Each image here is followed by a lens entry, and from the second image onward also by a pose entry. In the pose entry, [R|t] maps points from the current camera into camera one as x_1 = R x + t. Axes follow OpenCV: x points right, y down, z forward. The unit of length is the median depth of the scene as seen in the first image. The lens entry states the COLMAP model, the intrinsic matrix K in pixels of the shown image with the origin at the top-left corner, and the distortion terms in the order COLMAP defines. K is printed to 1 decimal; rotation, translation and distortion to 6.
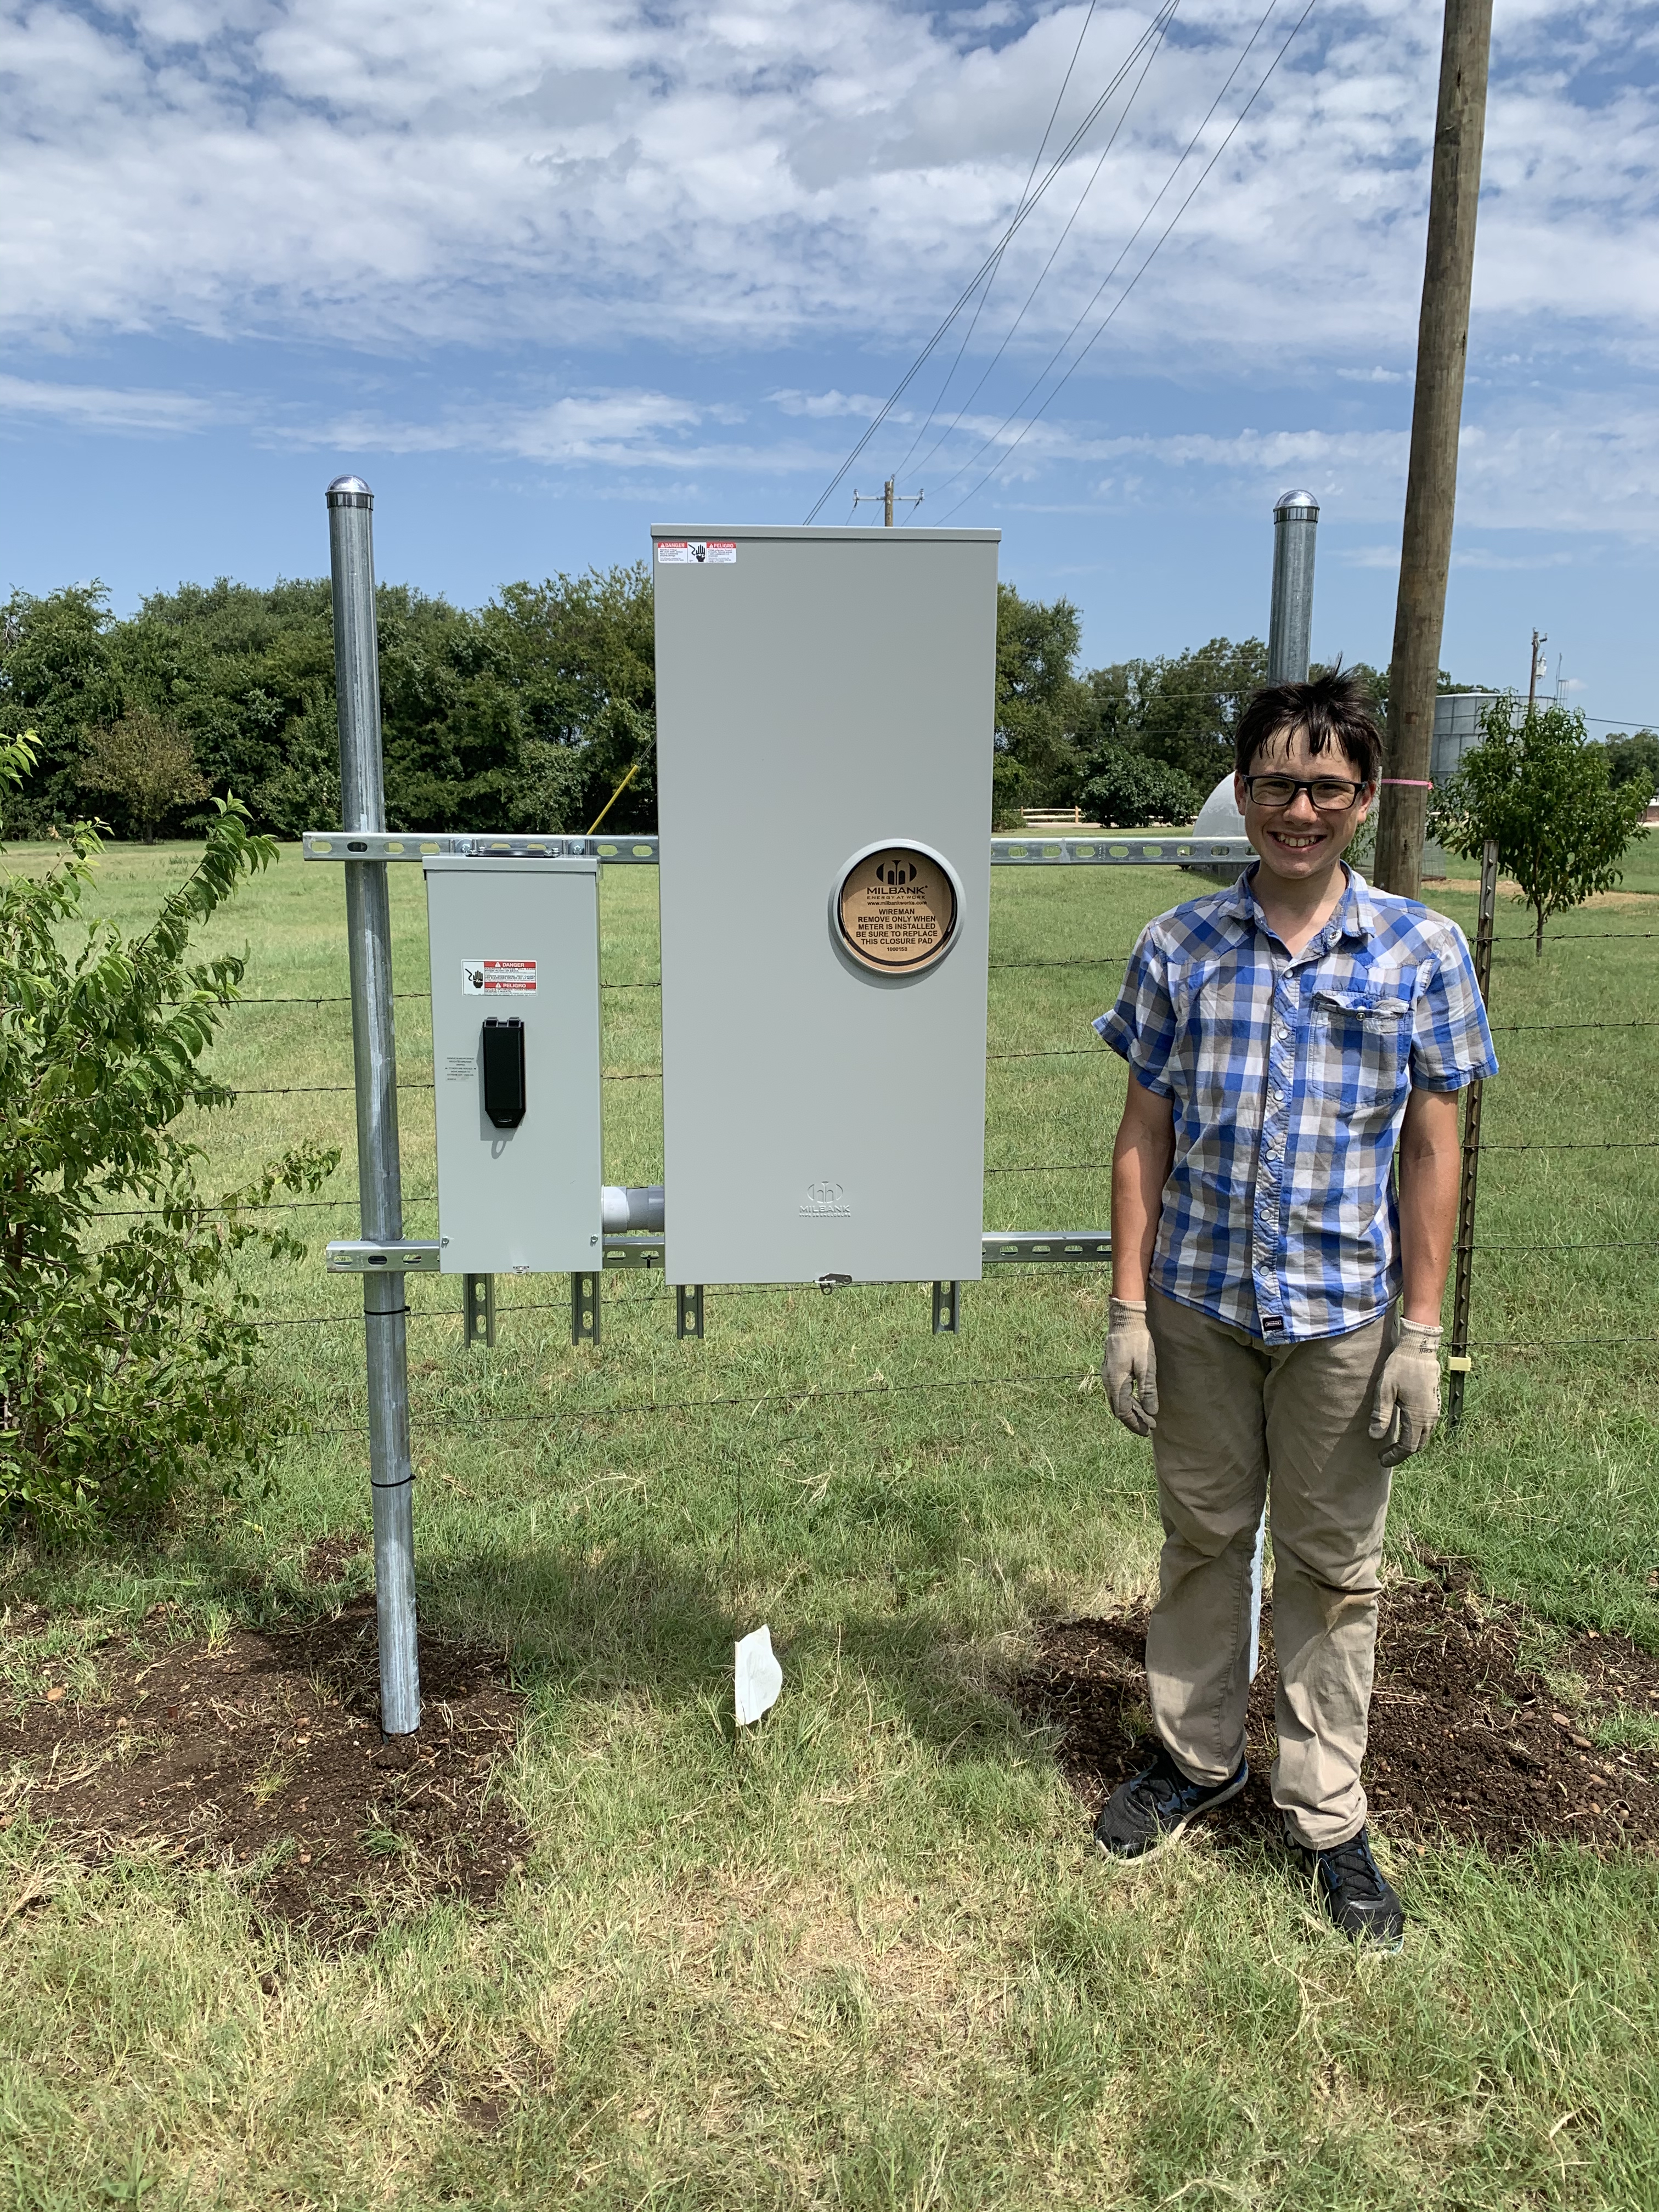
lens RADIAL K [[1724.1, 0, 840.8], [0, 1724.1, 1082.0], [0, 0, 1]] dist [0.008944, -0.010311]
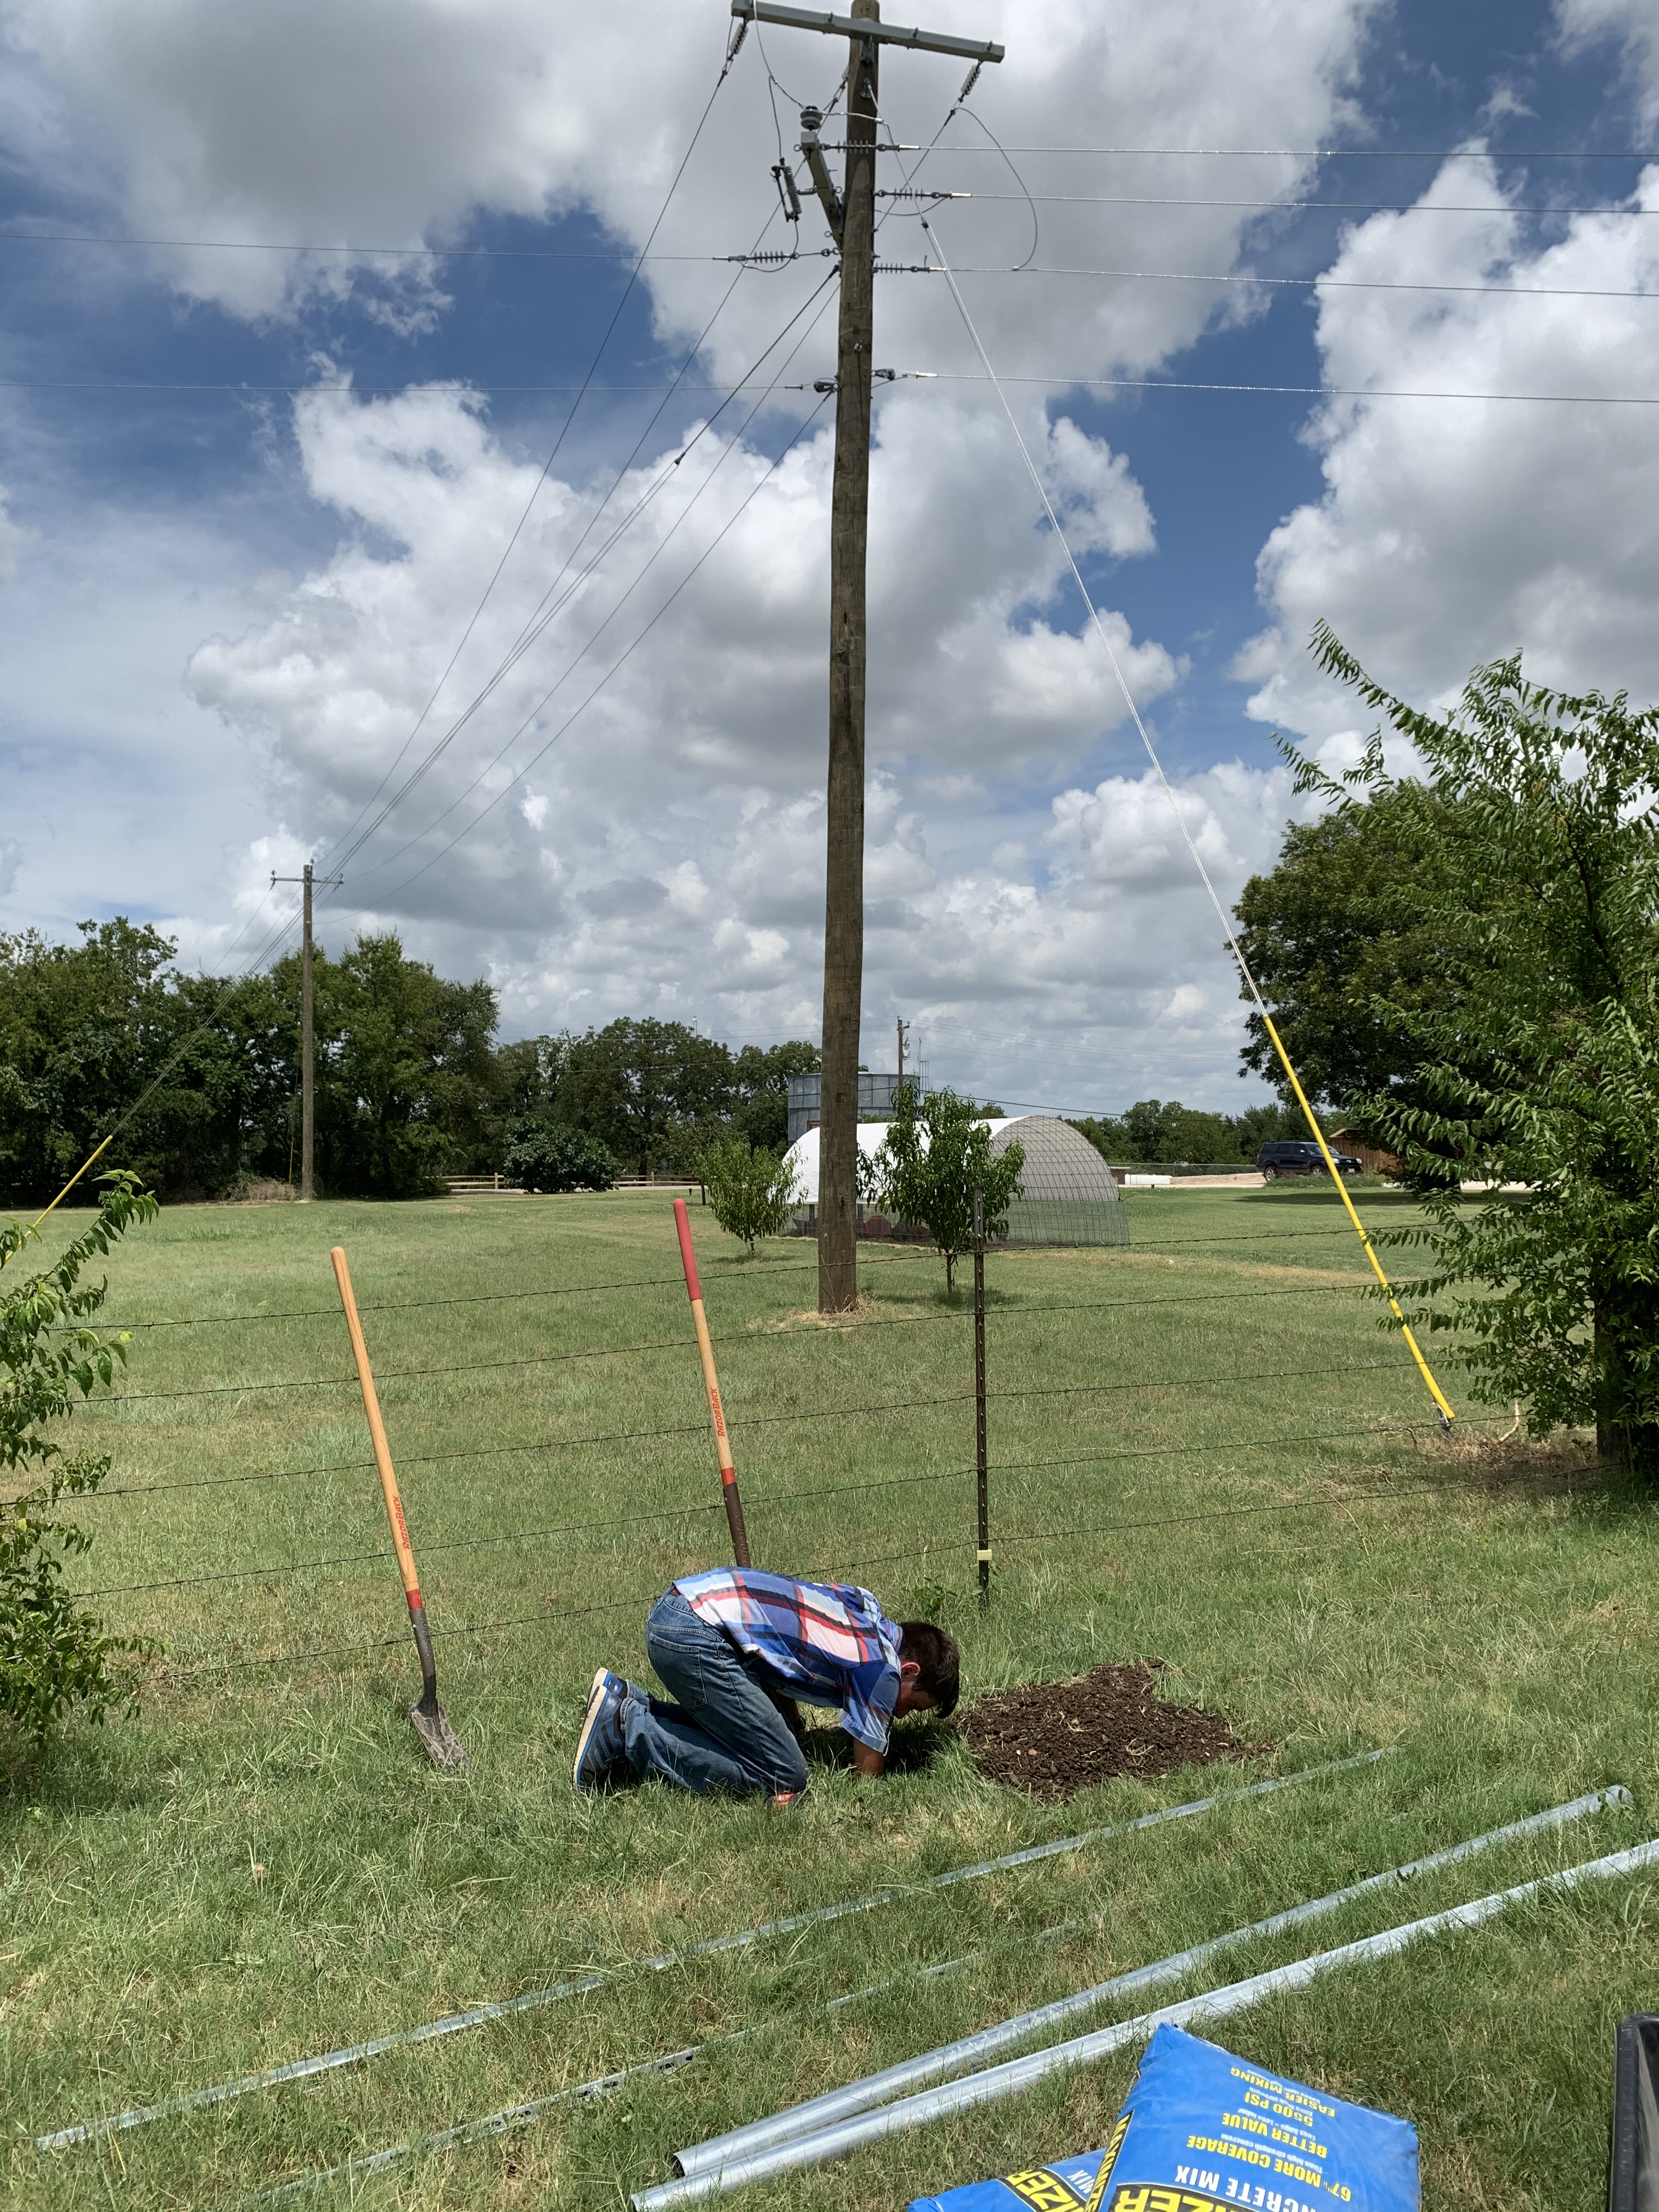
lens RADIAL K [[1724.1, 0, 845.2], [0, 1724.1, 1098.3], [0, 0, 1]] dist [0.008944, -0.010311]
pose [[0.941563, 0.004835, 0.336801, -0.248786], [0.063042, 0.979699, -0.190304, 0.063606], [-0.330884, 0.200416, 0.922144, -0.373607]]
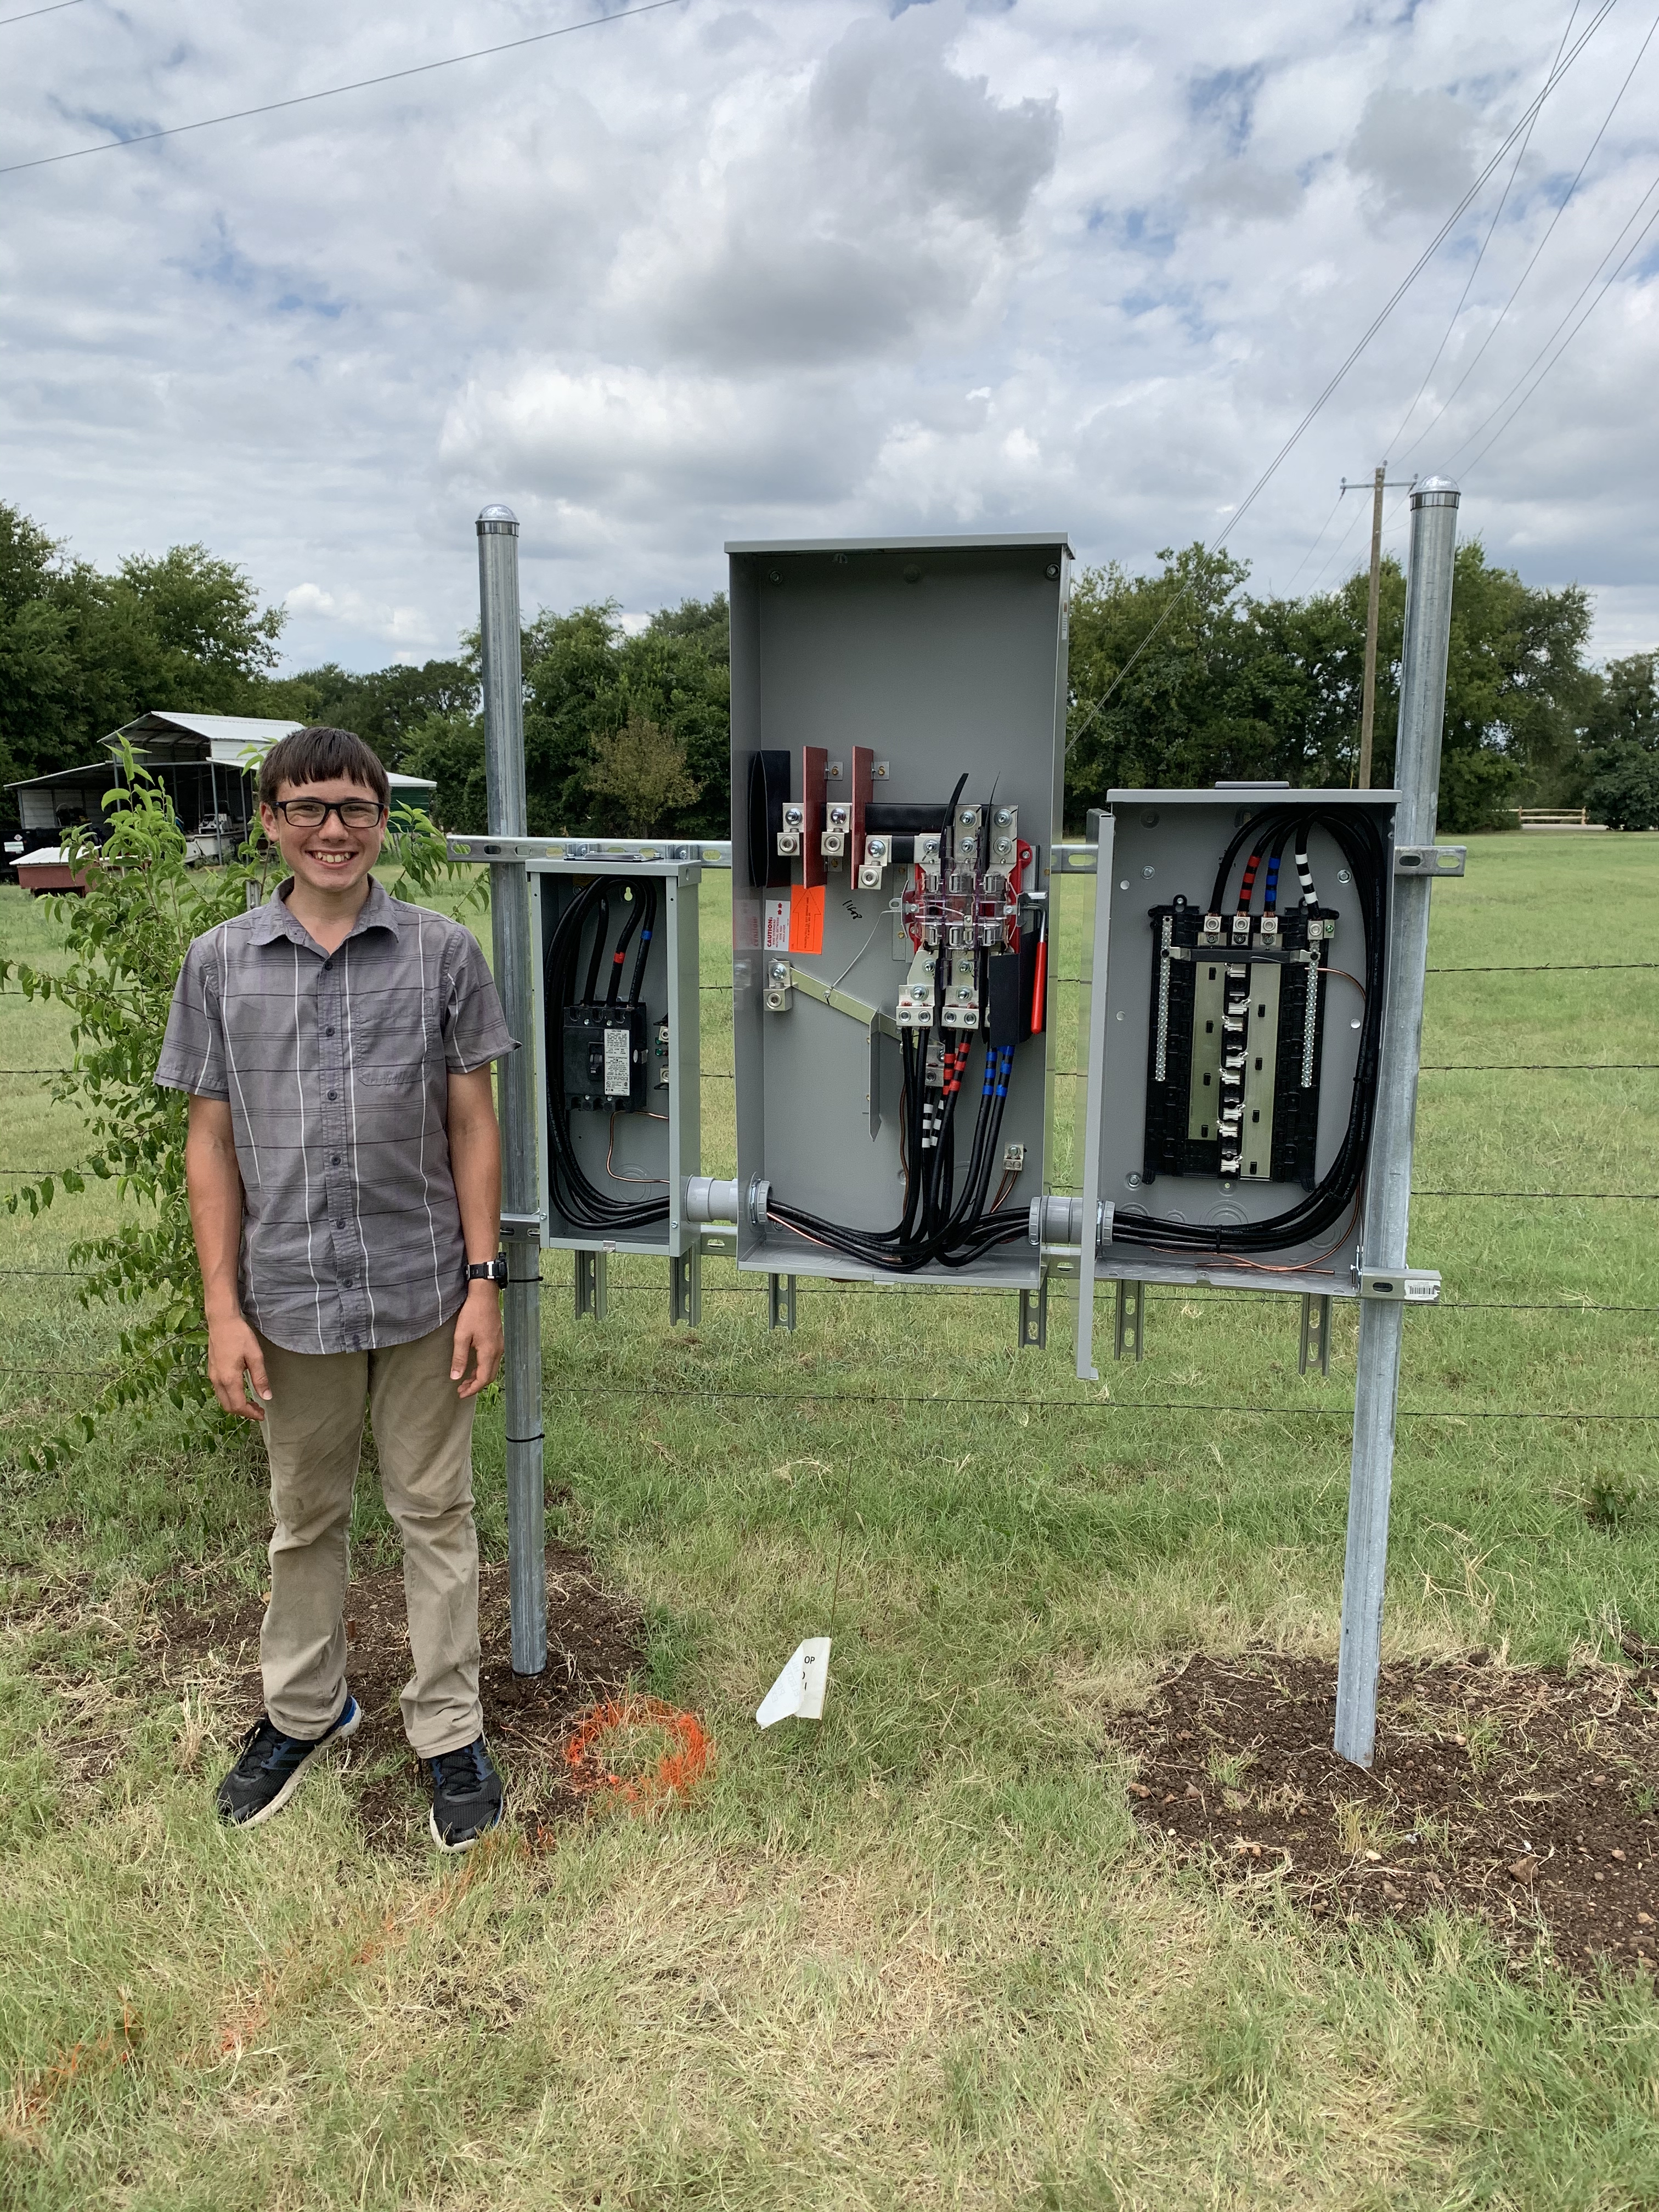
lens RADIAL K [[1724.1, 0, 823.9], [0, 1724.1, 1108.2], [0, 0, 1]] dist [0.008944, -0.010311]
pose [[0.960668, 0.047820, -0.273550, 0.163466], [-0.044109, 0.998832, 0.019704, -0.003471], [0.274173, -0.006863, 0.961656, 0.008732]]
